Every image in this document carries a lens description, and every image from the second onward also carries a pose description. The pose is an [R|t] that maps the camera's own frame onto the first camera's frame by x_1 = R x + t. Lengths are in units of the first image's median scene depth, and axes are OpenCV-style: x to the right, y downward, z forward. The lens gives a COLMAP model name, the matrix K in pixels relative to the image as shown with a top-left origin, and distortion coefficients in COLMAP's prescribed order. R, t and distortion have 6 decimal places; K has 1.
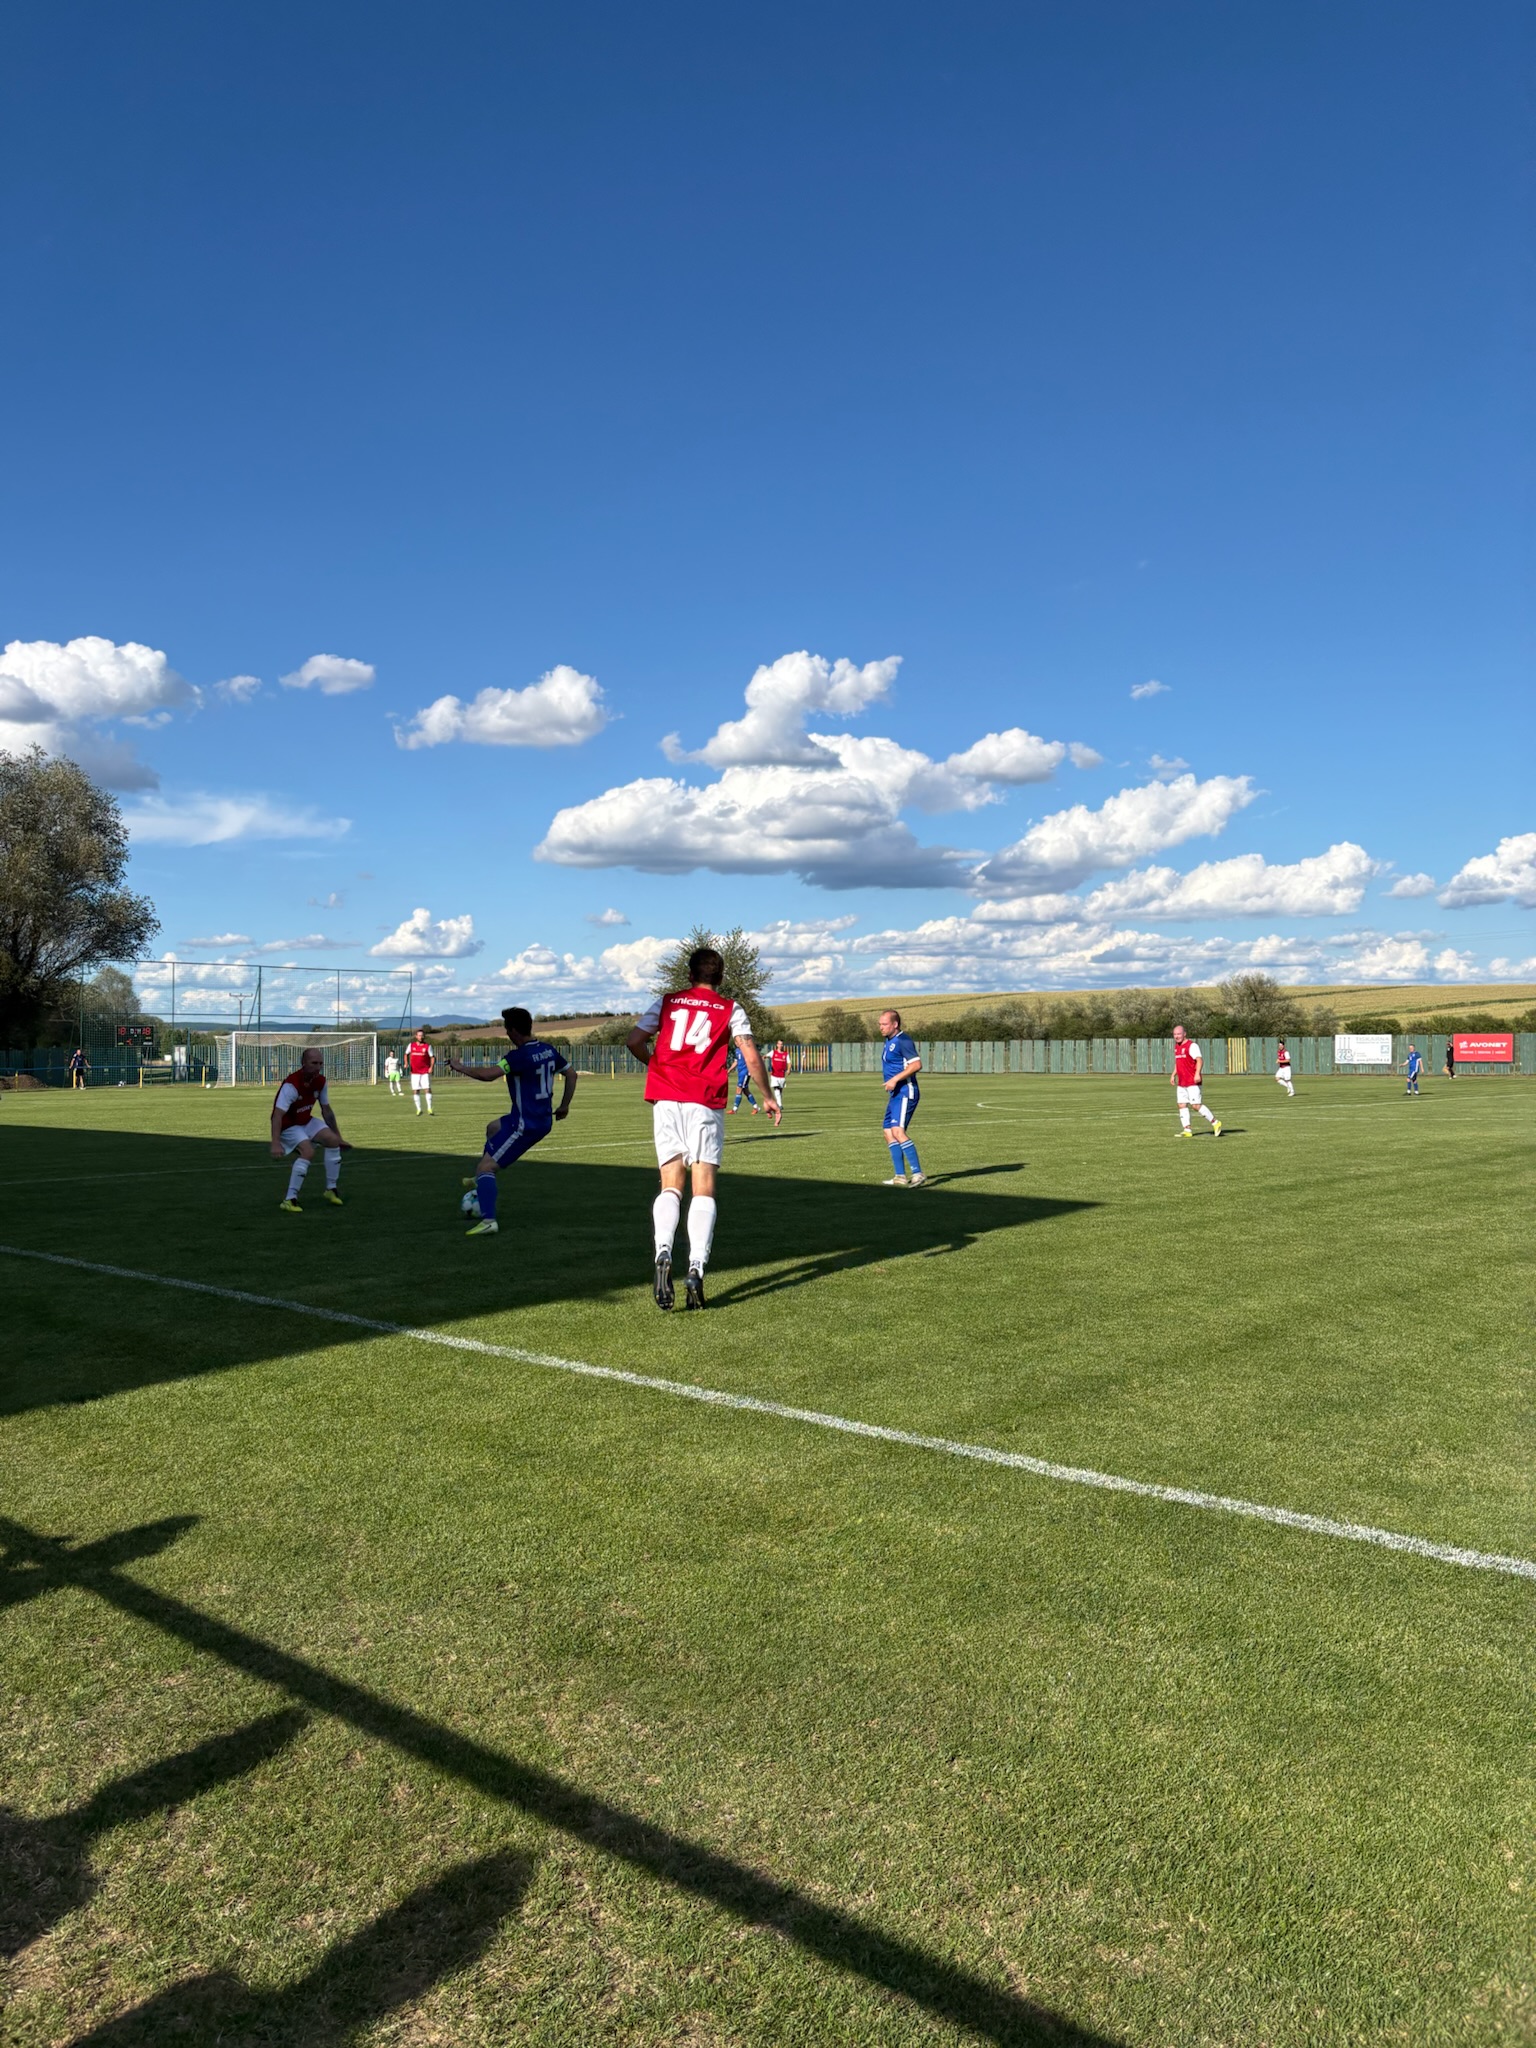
lens RADIAL K [[1560.3, 0, 746.3], [0, 1560.3, 1020.8], [0, 0, 1]] dist [0.021548, -0.003530]
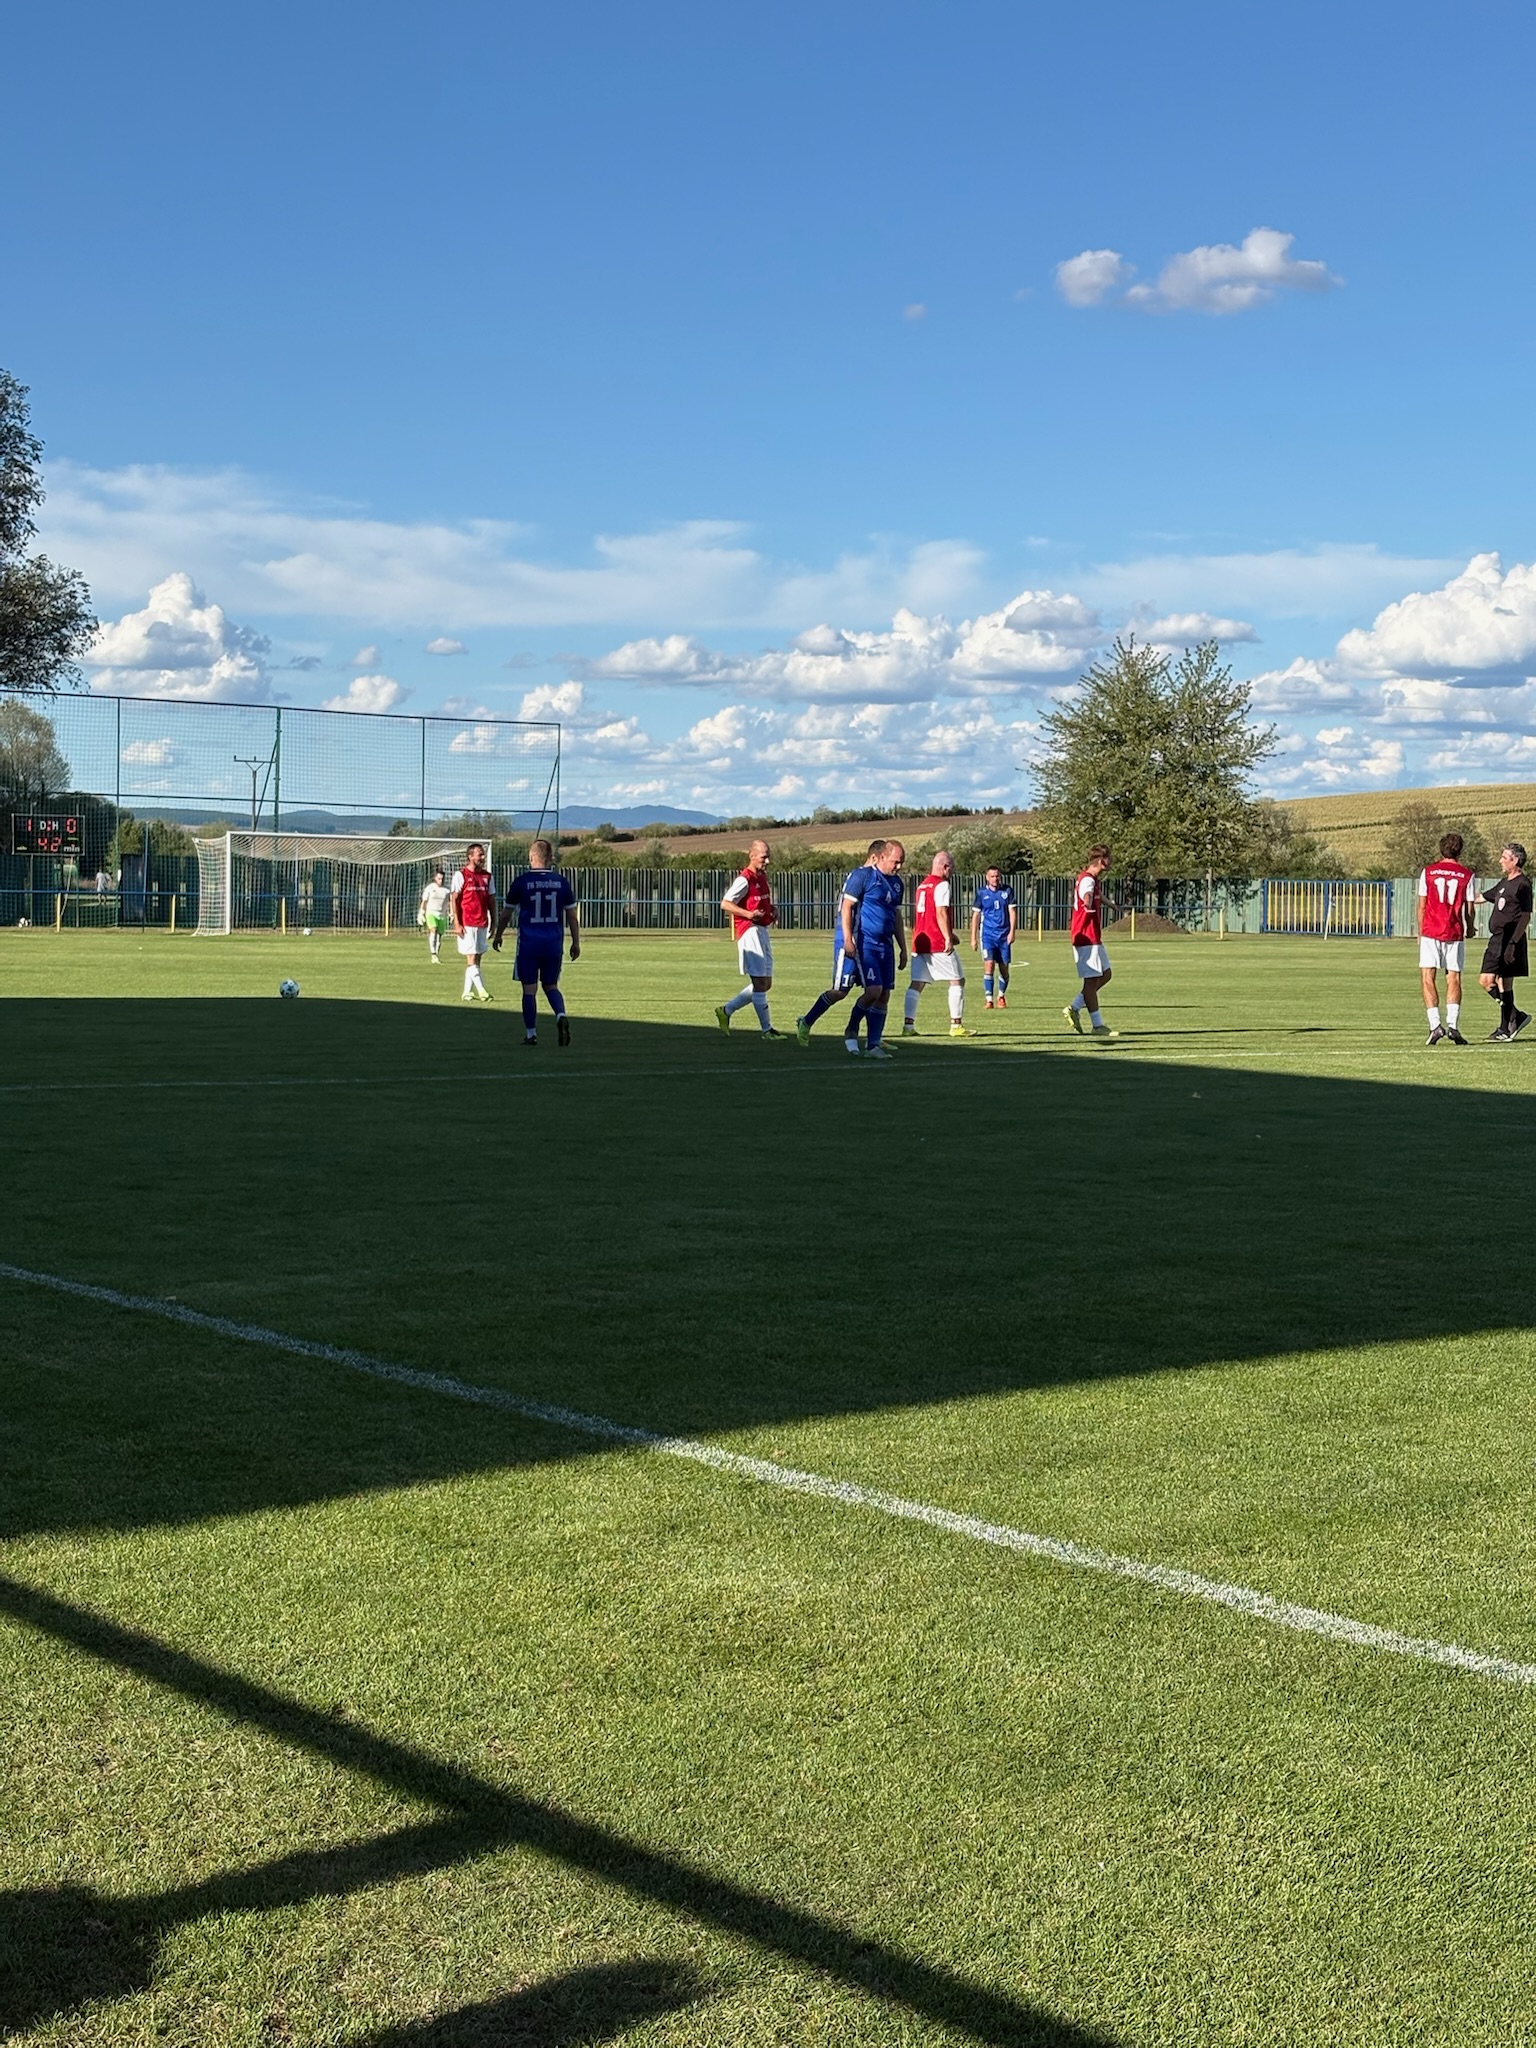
lens RADIAL K [[3142.2, 0, 824.6], [0, 3142.2, 1021.9], [0, 0, 1]] dist [0.297060, -1.684214]
pose [[0.989368, 0.029001, -0.142514, 0.123036], [-0.019881, 0.997687, 0.065006, -0.012646], [0.144070, -0.061482, 0.987656, -0.152175]]
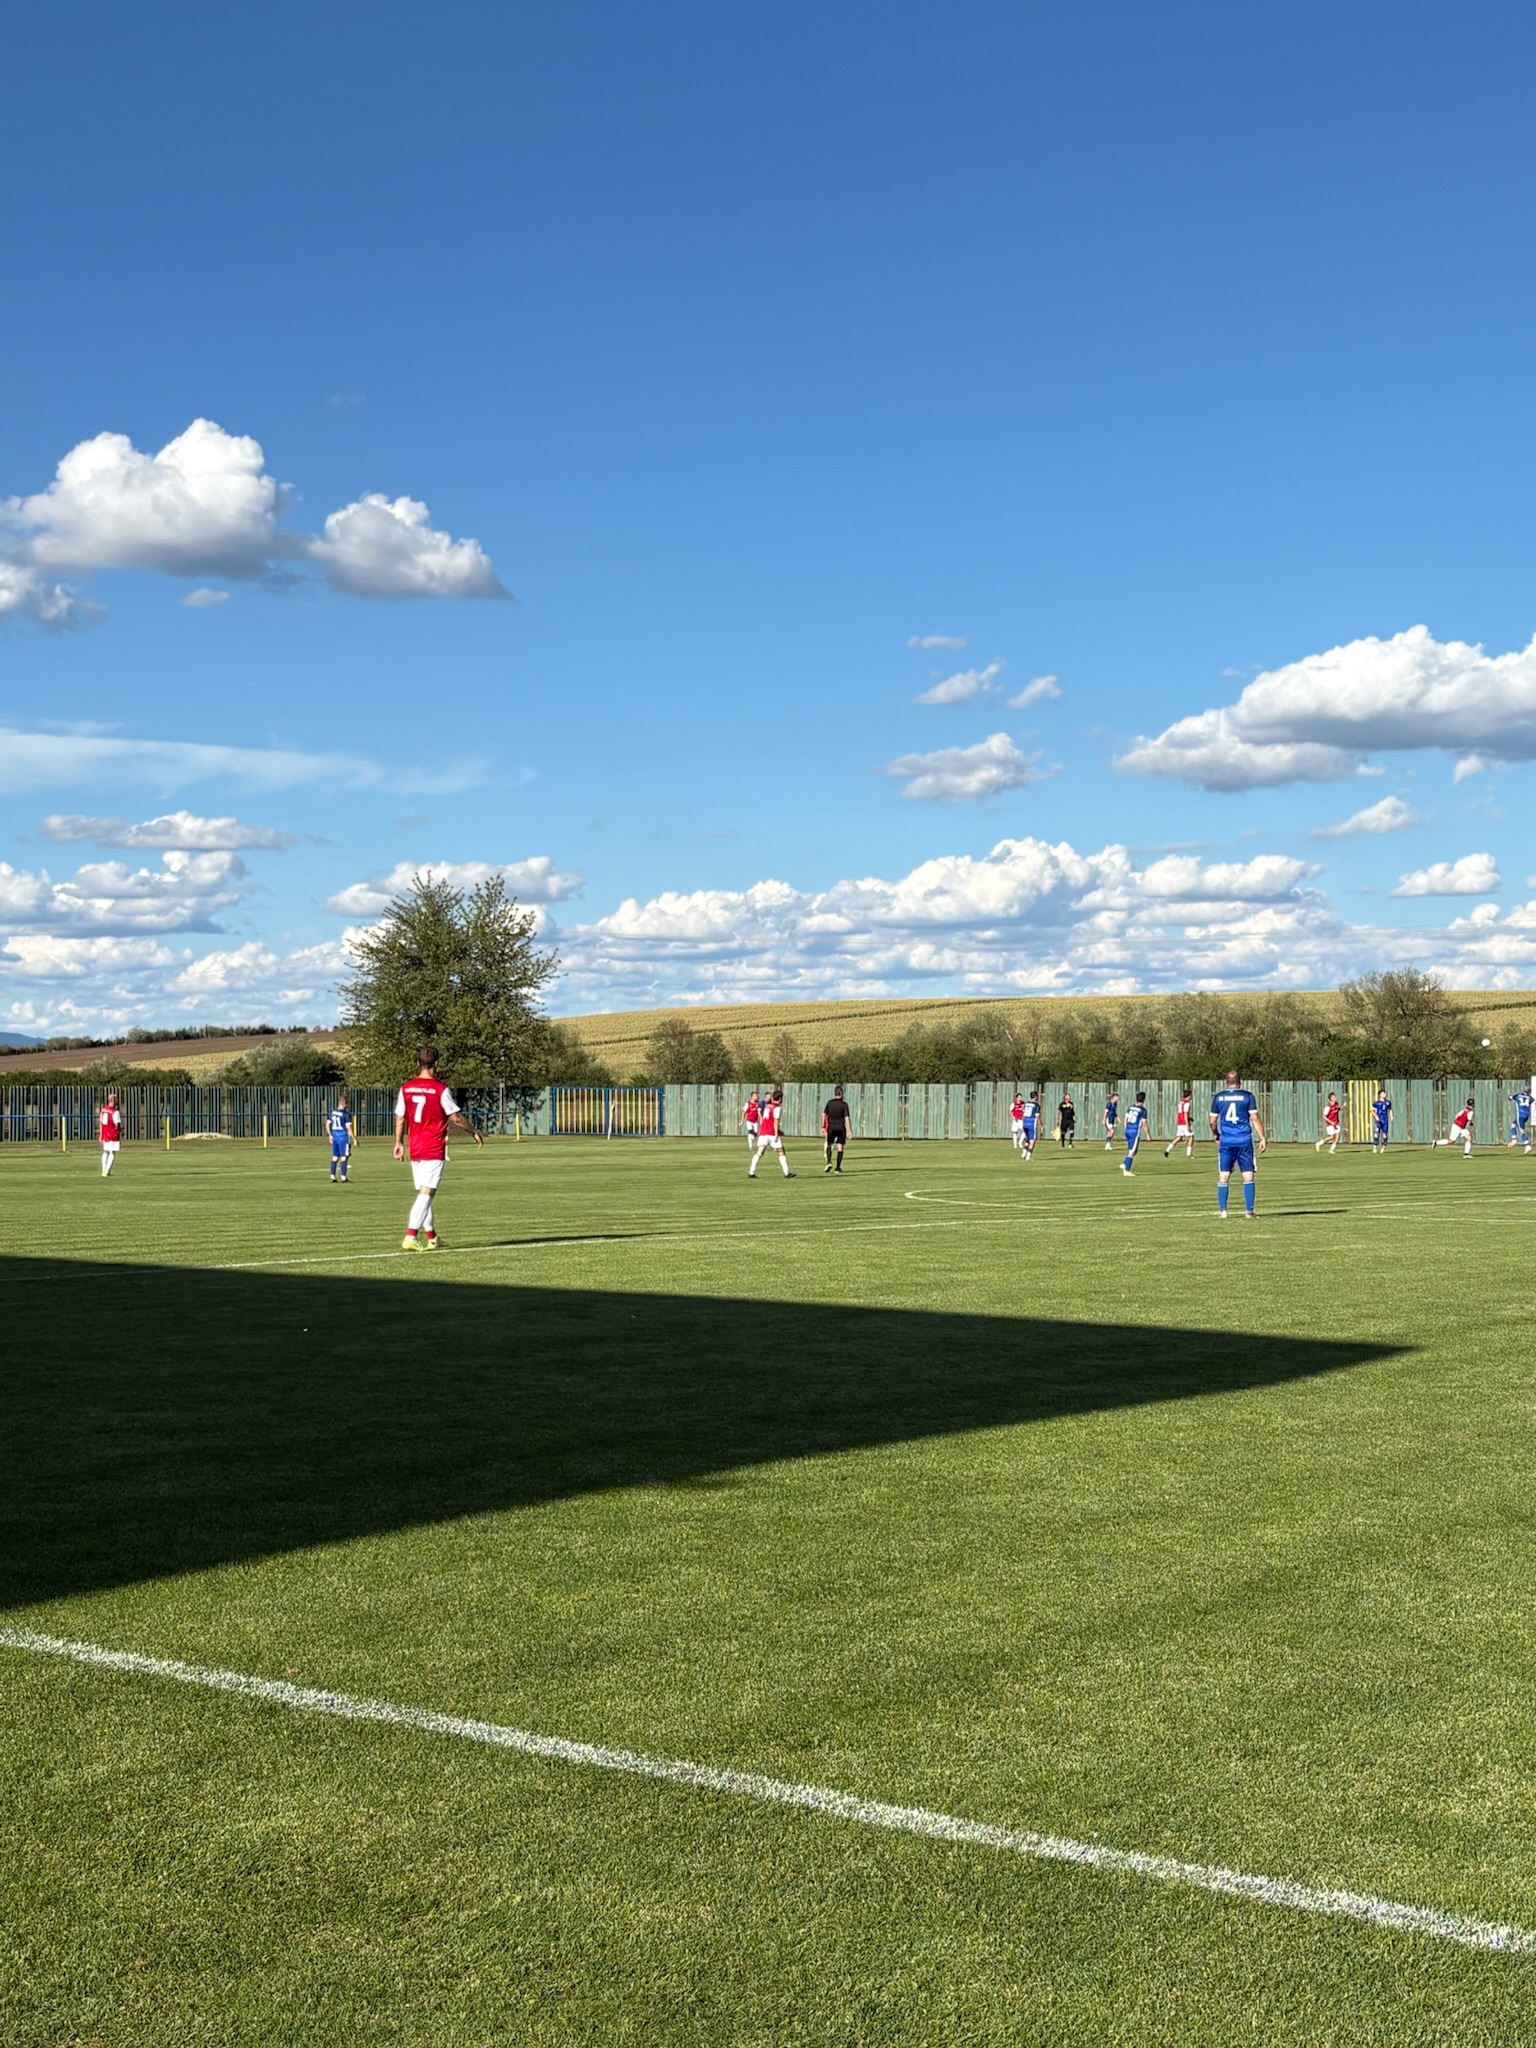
lens RADIAL K [[2769.2, 0, 768.0], [0, 2769.2, 1024.0], [0, 0, 1]] dist [0.198931, -0.744314]
pose [[0.996408, 0.008199, 0.084283, 0.043486], [-0.007588, 0.999943, -0.007566, -0.002270], [-0.084340, 0.006900, 0.996413, -0.038295]]
